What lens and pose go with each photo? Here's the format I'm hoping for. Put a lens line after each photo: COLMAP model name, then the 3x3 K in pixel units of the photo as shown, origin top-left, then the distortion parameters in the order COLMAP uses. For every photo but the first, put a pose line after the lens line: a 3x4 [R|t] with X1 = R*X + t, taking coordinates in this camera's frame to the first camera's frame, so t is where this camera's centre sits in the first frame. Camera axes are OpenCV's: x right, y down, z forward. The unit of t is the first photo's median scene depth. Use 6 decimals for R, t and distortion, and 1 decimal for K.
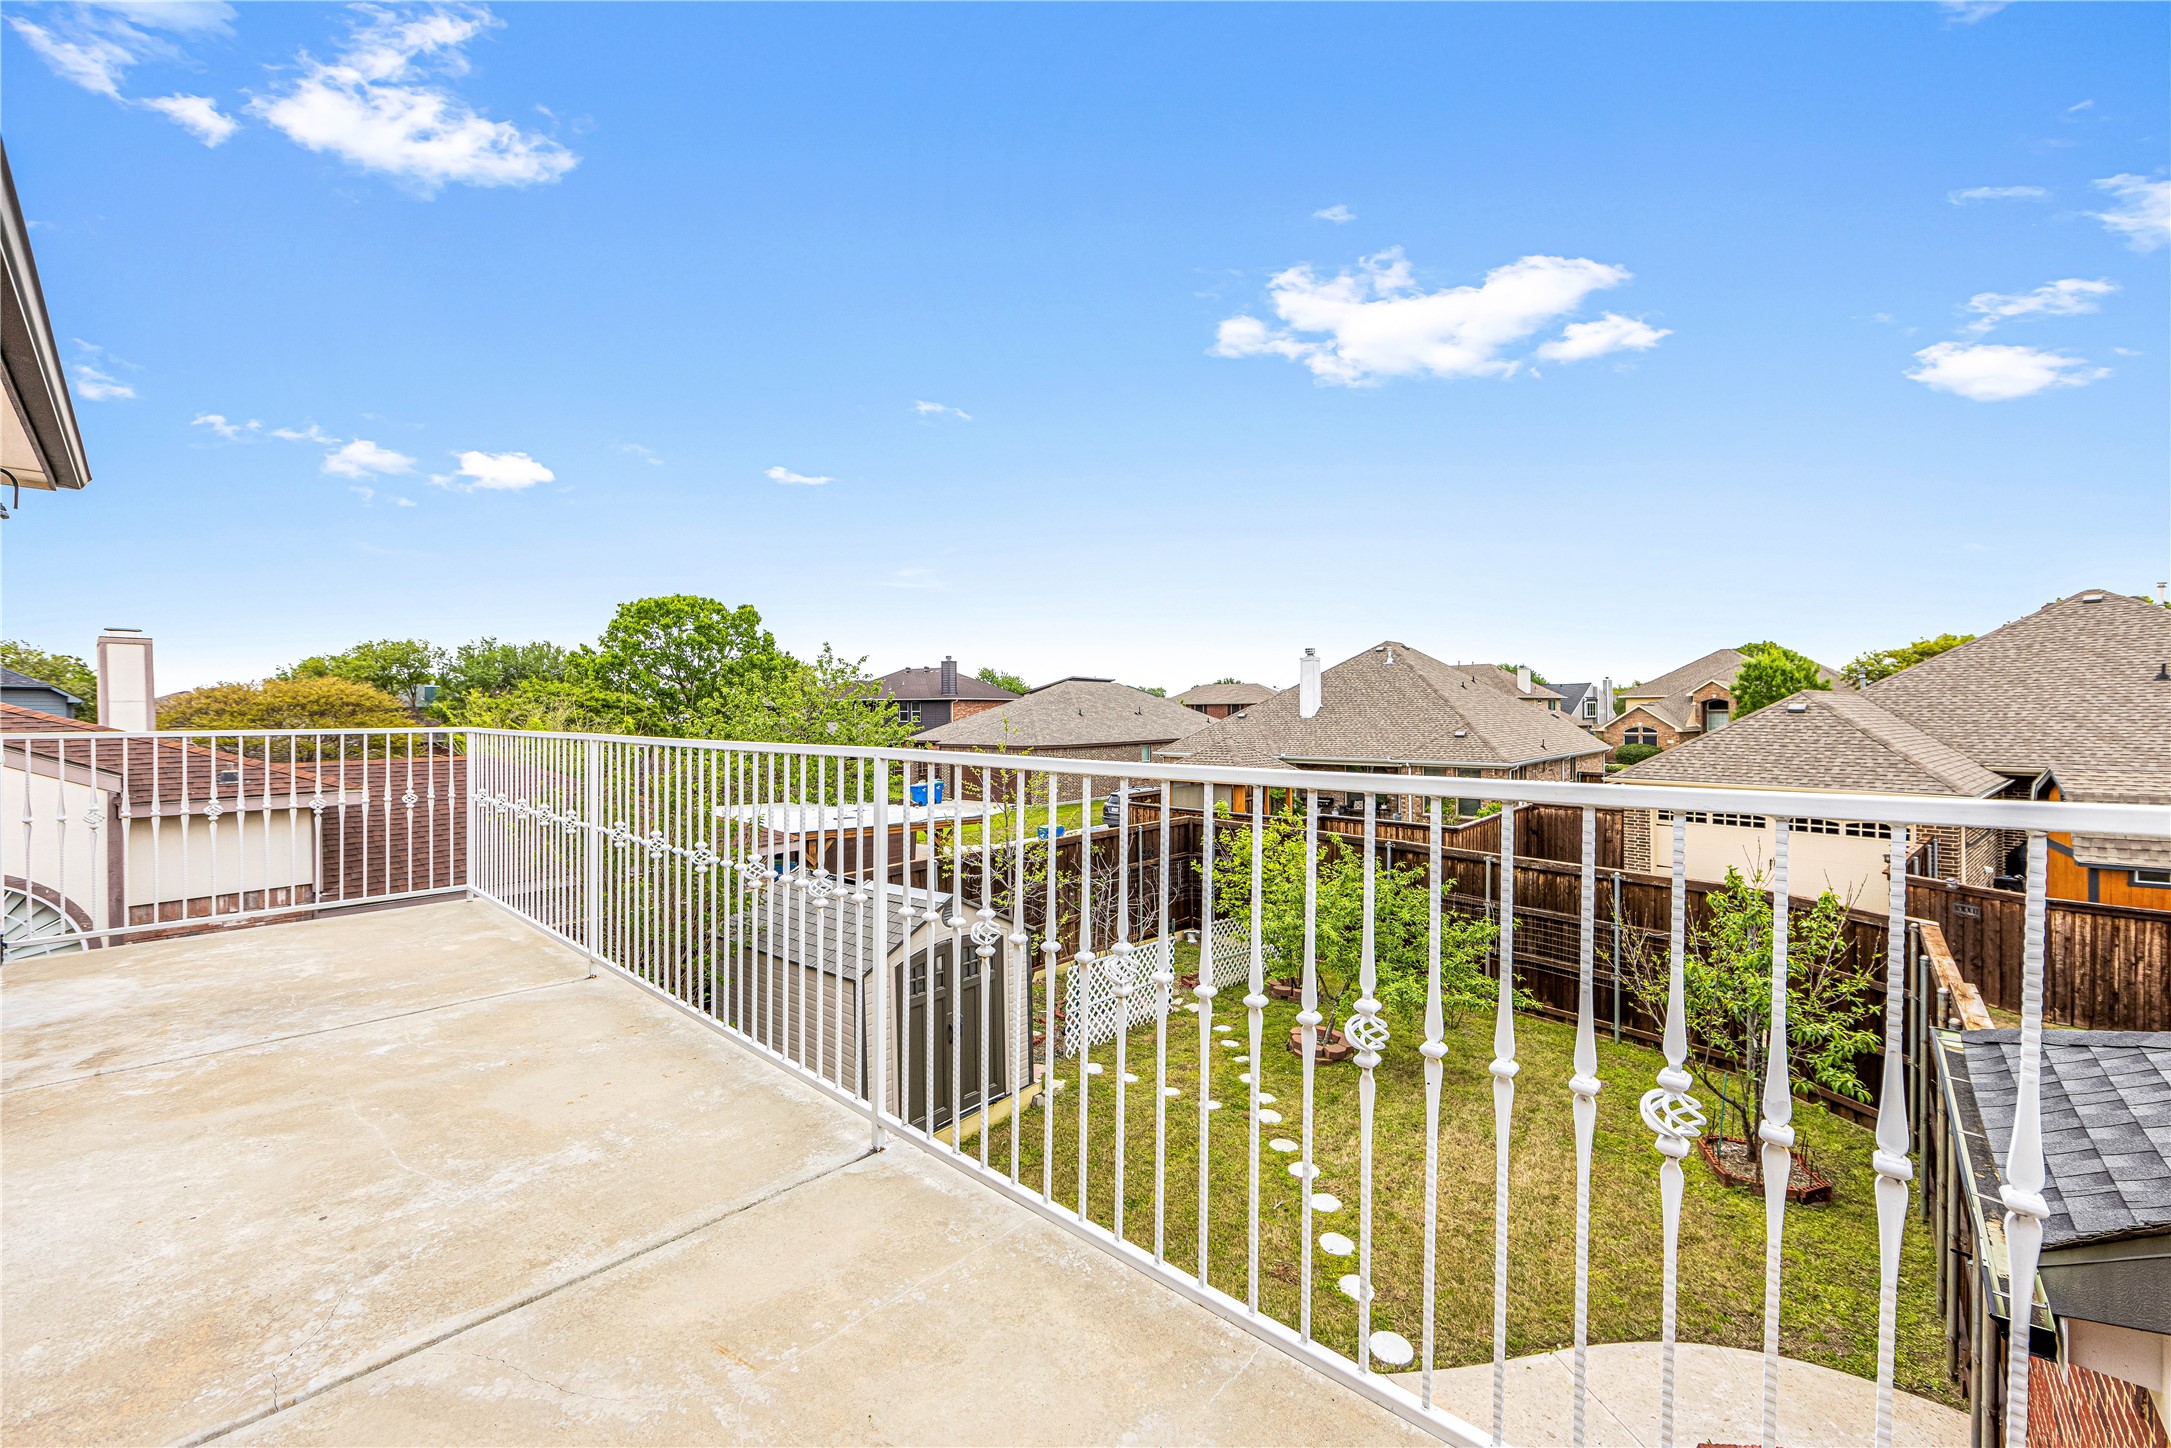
lens RADIAL K [[851.8, 0, 1097.4], [0, 851.8, 726.7], [0, 0, 1]] dist [-0.001675, -0.000375]
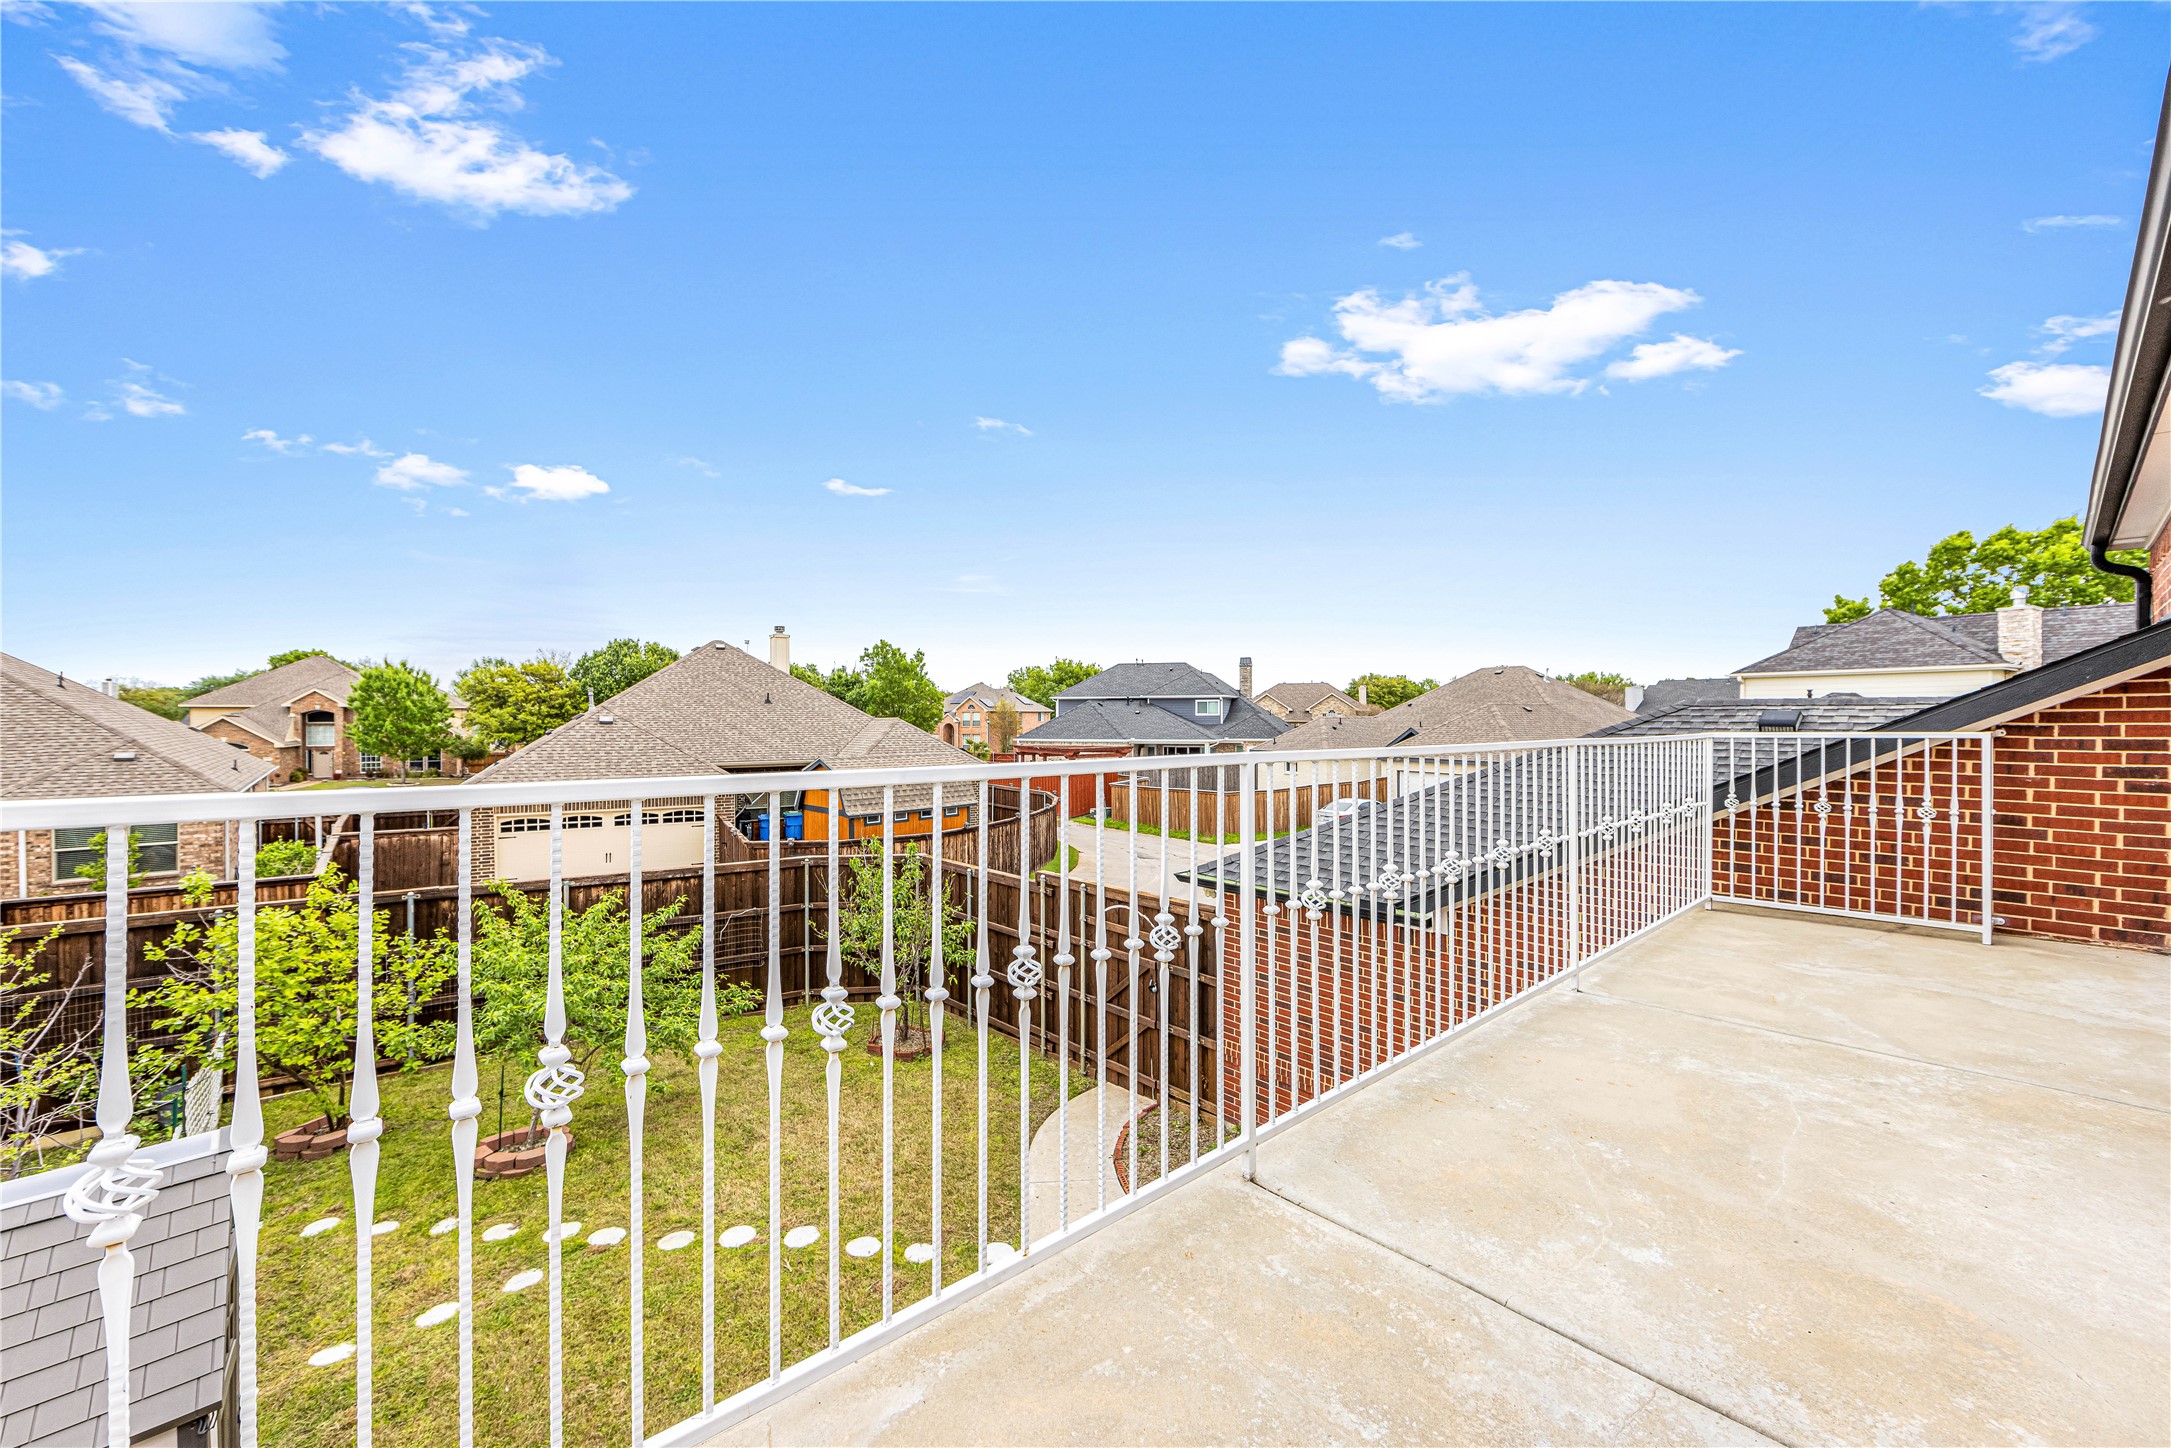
lens RADIAL K [[851.8, 0, 1097.4], [0, 851.8, 726.7], [0, 0, 1]] dist [-0.001675, -0.000375]
pose [[0.106616, -0.005106, 0.994287, -1.560767], [0.020396, 0.999788, 0.002947, -0.016638], [-0.994091, 0.019966, 0.106697, 1.379447]]
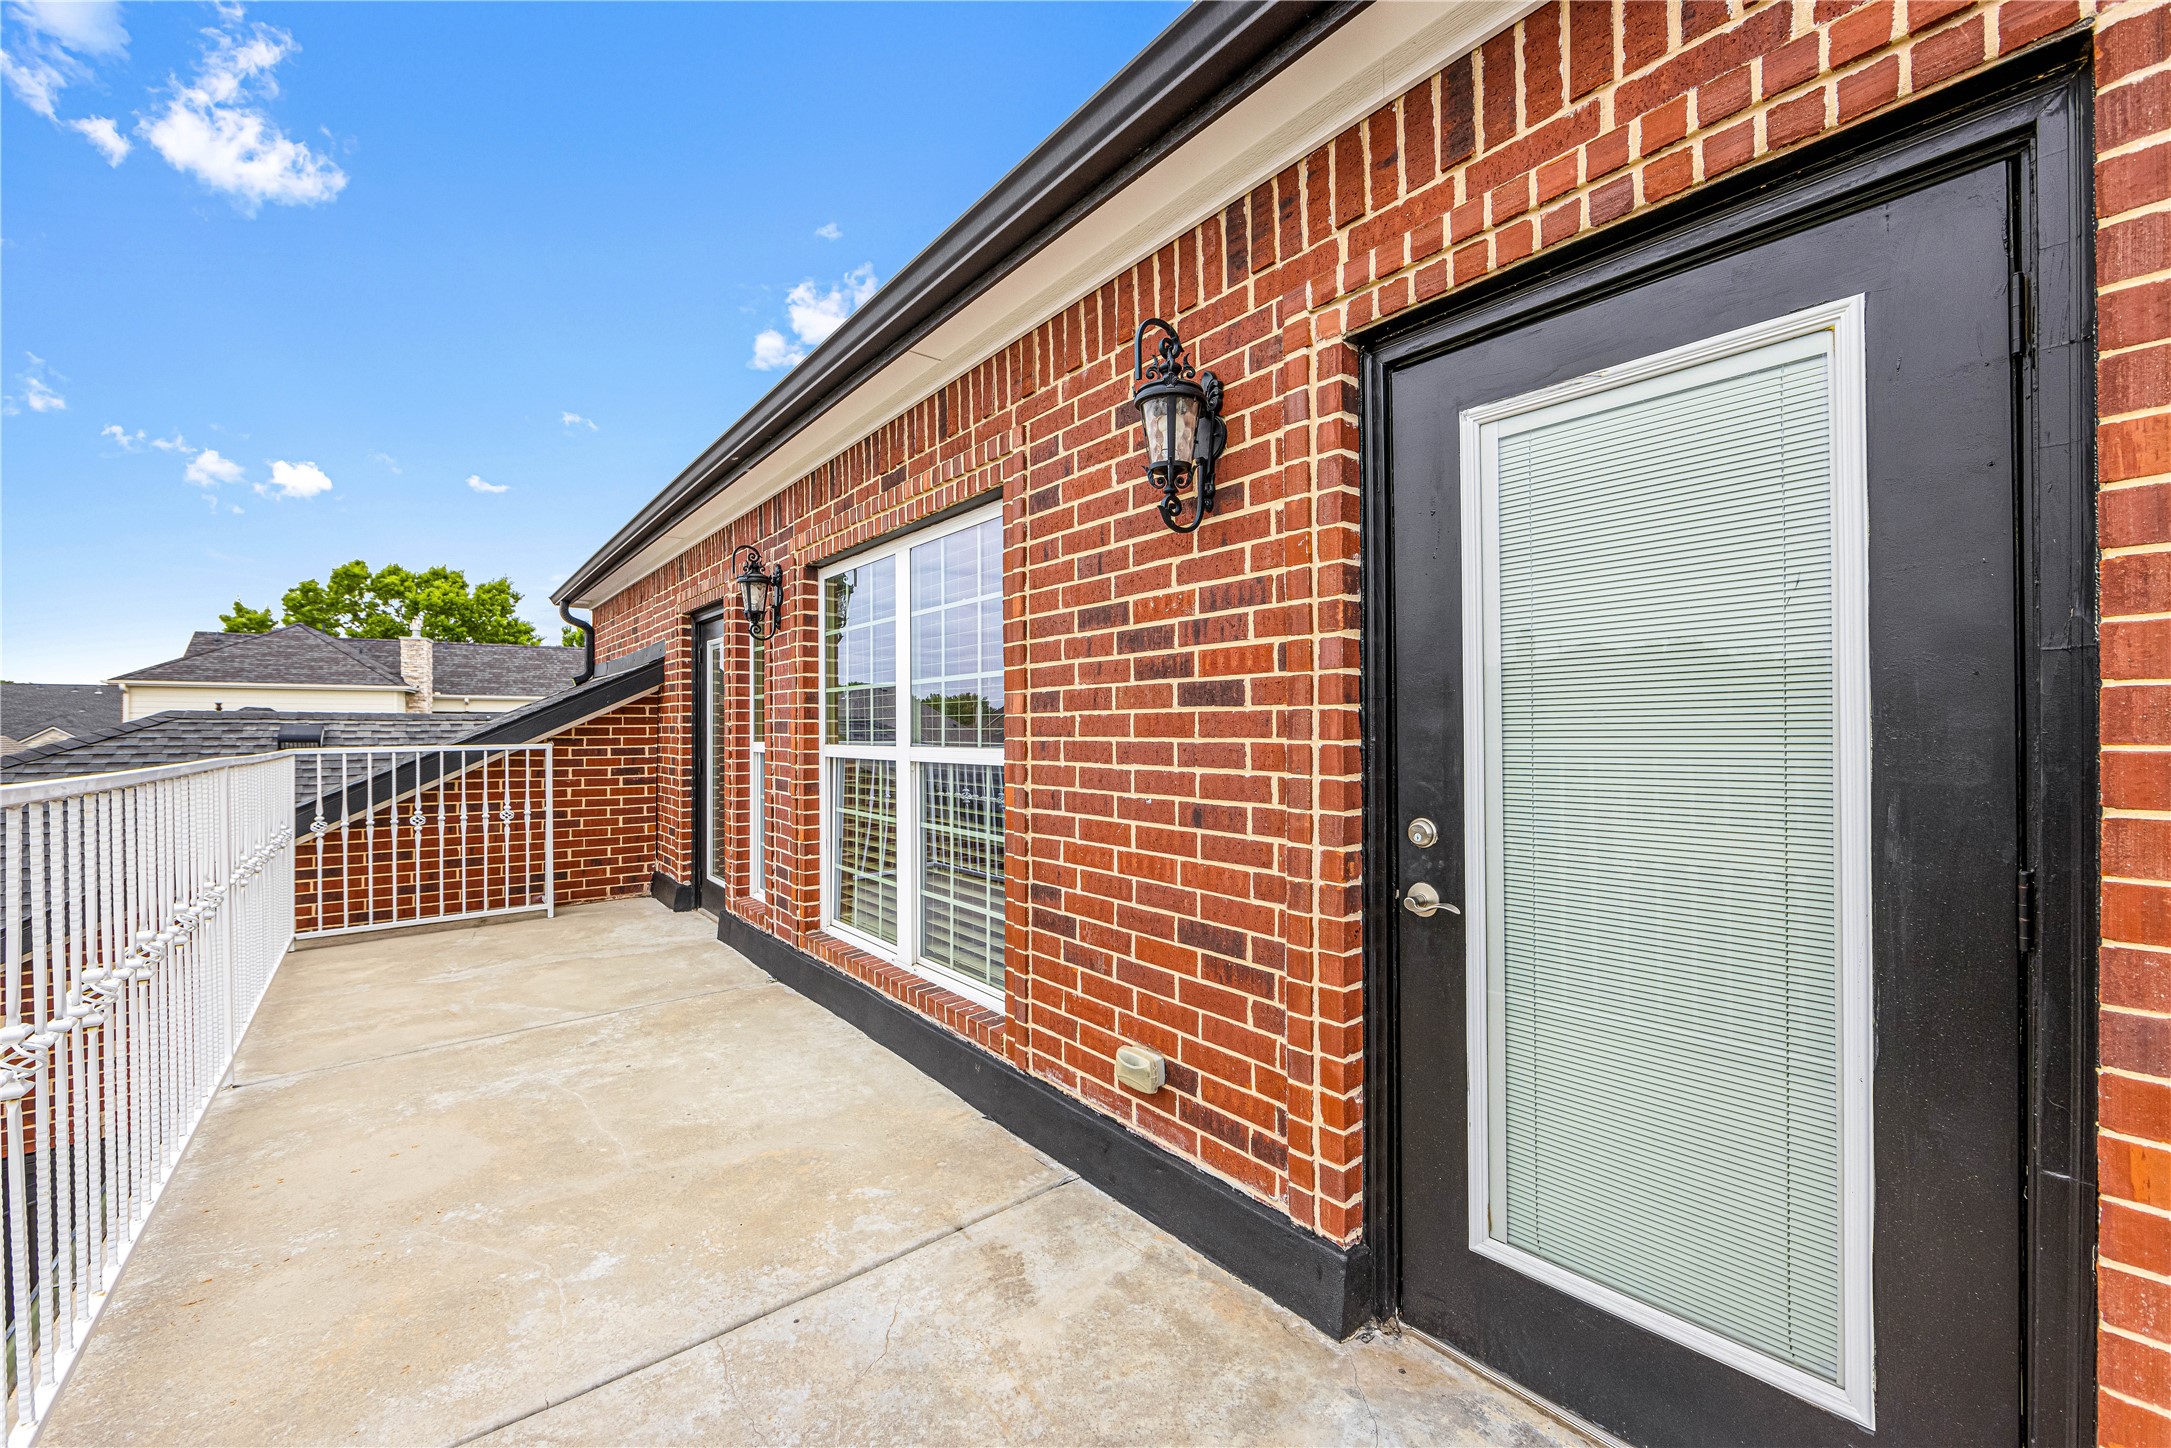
lens RADIAL K [[851.8, 0, 1097.4], [0, 851.8, 726.7], [0, 0, 1]] dist [-0.001675, -0.000375]
pose [[-0.988589, 0.007794, 0.150435, -1.350433], [0.009794, 0.999873, 0.012559, -0.019342], [-0.150318, 0.013889, -0.988540, 1.619875]]
